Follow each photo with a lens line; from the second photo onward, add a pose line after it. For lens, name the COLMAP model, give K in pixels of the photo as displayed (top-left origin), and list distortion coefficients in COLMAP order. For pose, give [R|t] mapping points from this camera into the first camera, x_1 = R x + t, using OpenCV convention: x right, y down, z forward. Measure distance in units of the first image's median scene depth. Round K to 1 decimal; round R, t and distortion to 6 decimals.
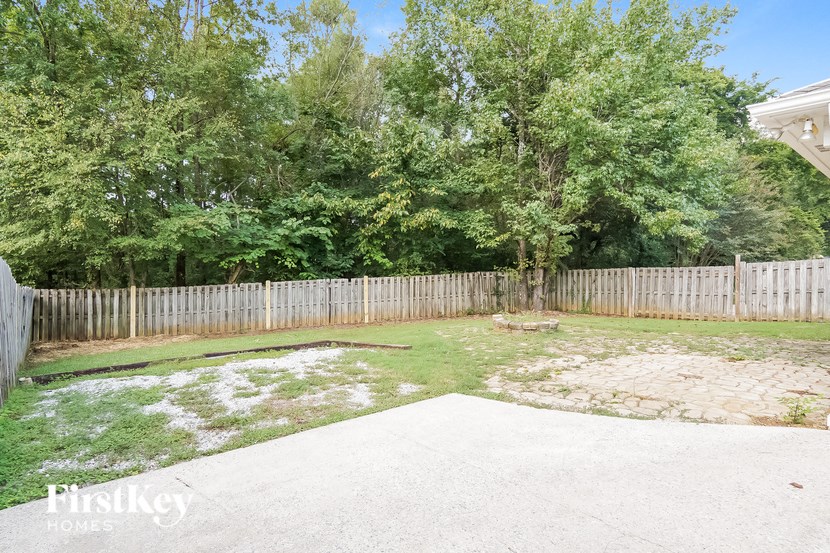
lens RADIAL K [[451.5, 0, 415.7], [0, 451.5, 274.0], [0, 0, 1]] dist [0.001888, 0.000445]
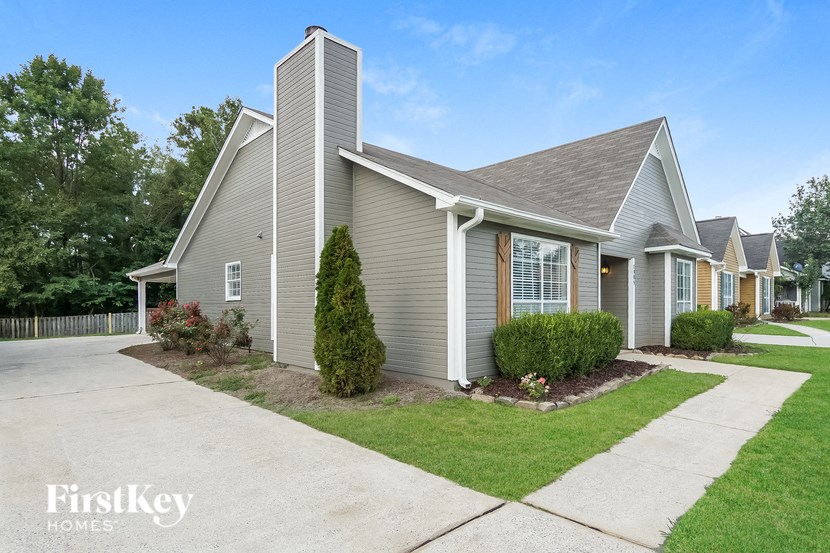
lens RADIAL K [[451.5, 0, 407.0], [0, 451.5, 304.4], [0, 0, 1]] dist [0.001888, 0.000445]
pose [[0.998818, -0.011076, 0.047334, 0.917151], [0.011627, 0.999868, -0.011386, 0.015610], [-0.047201, 0.011923, 0.998814, -1.072418]]
